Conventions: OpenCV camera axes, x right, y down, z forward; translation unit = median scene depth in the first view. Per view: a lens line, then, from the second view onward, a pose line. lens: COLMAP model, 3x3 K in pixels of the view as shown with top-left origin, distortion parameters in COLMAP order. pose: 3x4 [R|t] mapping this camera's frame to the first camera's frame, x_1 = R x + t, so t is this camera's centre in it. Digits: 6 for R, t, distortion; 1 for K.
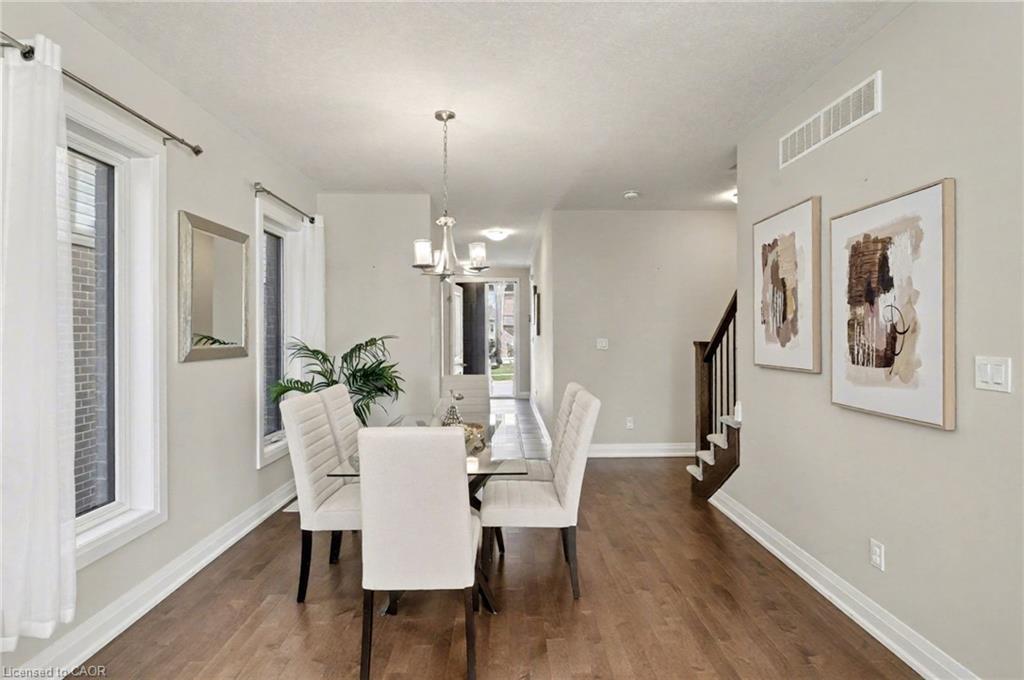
lens RADIAL K [[482.5, 0, 515.2], [0, 482.5, 333.1], [0, 0, 1]] dist [-0.002603, -0.000029]
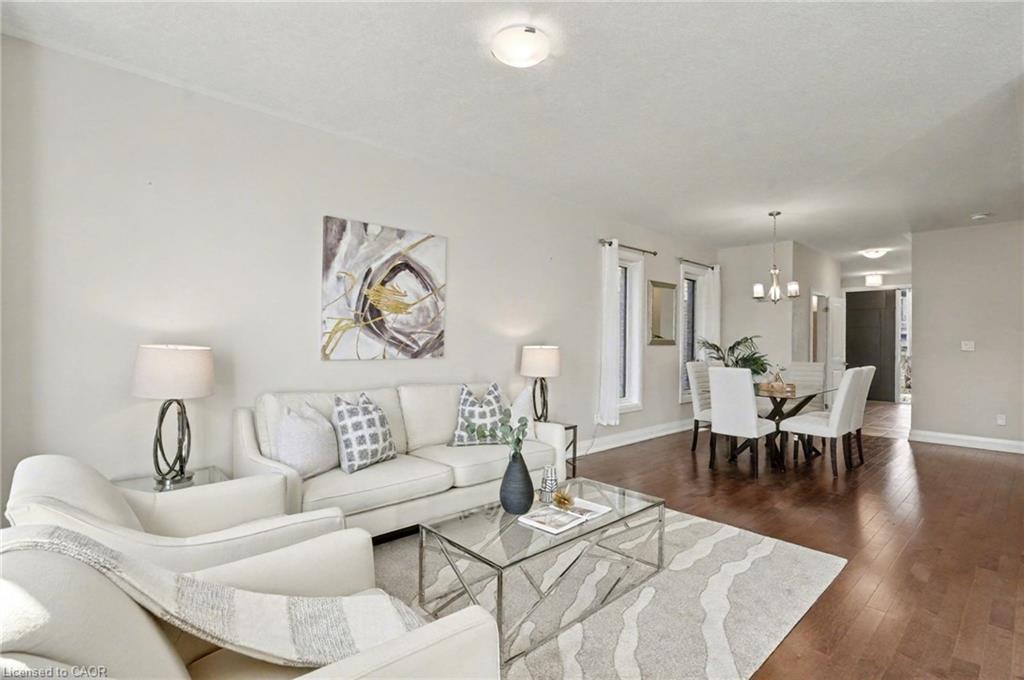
lens RADIAL K [[496.4, 0, 512.0], [0, 496.4, 340.0], [0, 0, 1]] dist [-0.003446, -0.000422]
pose [[0.661588, 0.008805, -0.749816, 0.477871], [-0.012298, 0.999924, 0.000891, 0.029096], [0.749766, 0.008632, 0.661646, -0.771298]]
